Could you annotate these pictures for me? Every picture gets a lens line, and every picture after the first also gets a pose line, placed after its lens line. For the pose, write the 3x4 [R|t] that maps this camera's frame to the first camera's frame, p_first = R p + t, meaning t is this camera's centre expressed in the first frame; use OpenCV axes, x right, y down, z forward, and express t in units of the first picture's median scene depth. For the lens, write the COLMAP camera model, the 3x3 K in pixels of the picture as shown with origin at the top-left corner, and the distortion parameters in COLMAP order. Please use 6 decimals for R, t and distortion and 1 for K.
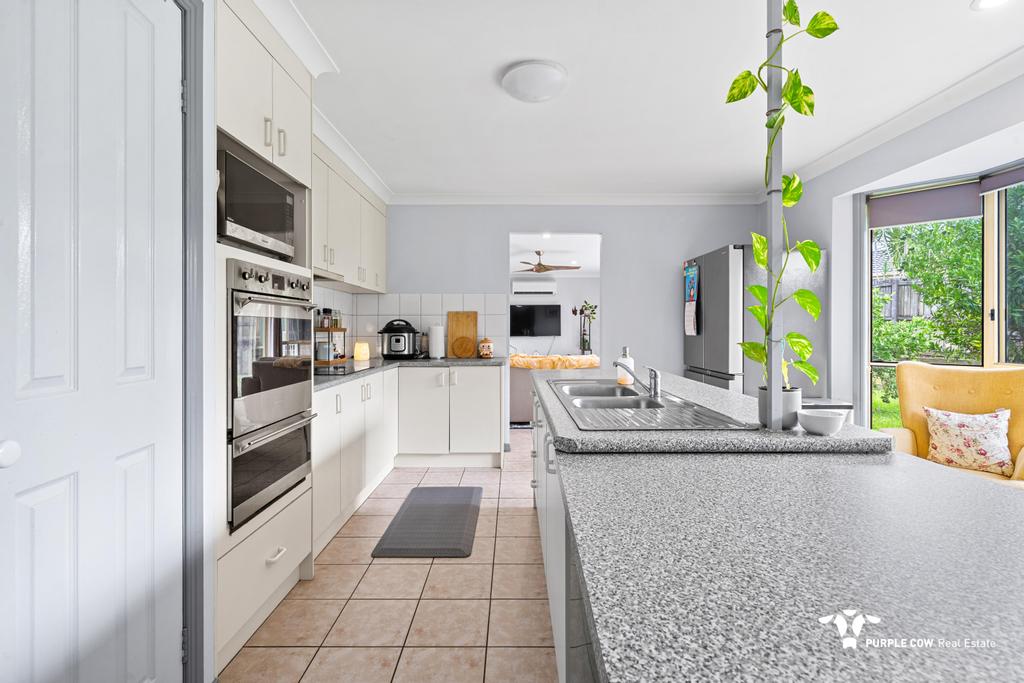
lens RADIAL K [[467.3, 0, 512.4], [0, 467.3, 331.0], [0, 0, 1]] dist [-0.000240, -0.000019]
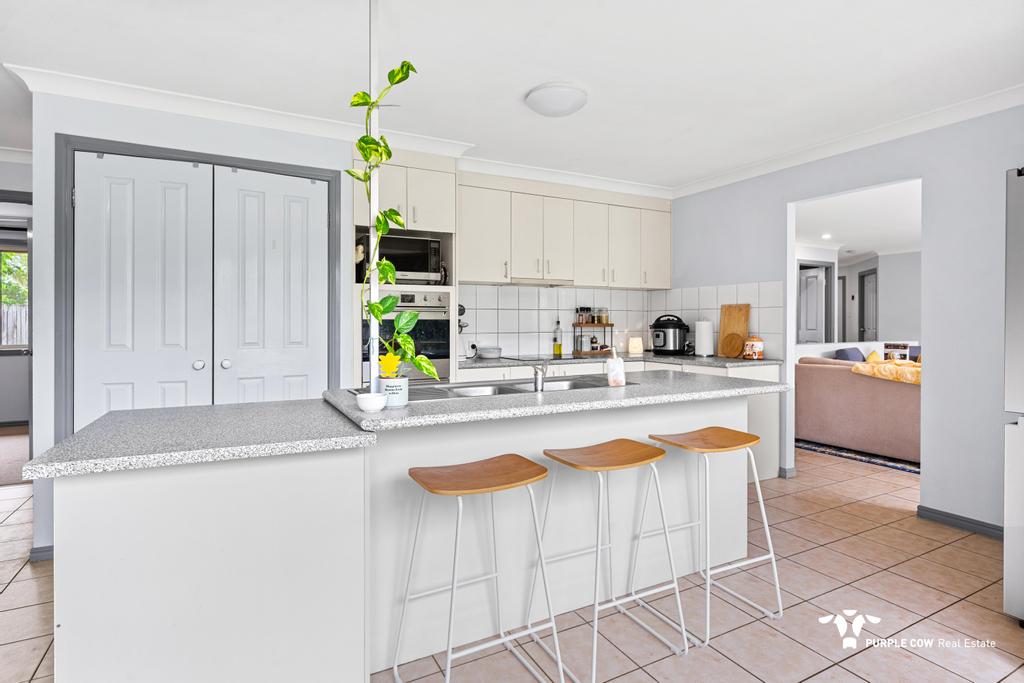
lens RADIAL K [[524.5, 0, 511.6], [0, 524.5, 325.8], [0, 0, 1]] dist [0.000354, -0.000028]
pose [[0.469760, 0.001292, -0.882793, 0.575083], [-0.001174, 0.999999, 0.000839, -0.002073], [0.882794, 0.000642, 0.469761, 0.177990]]
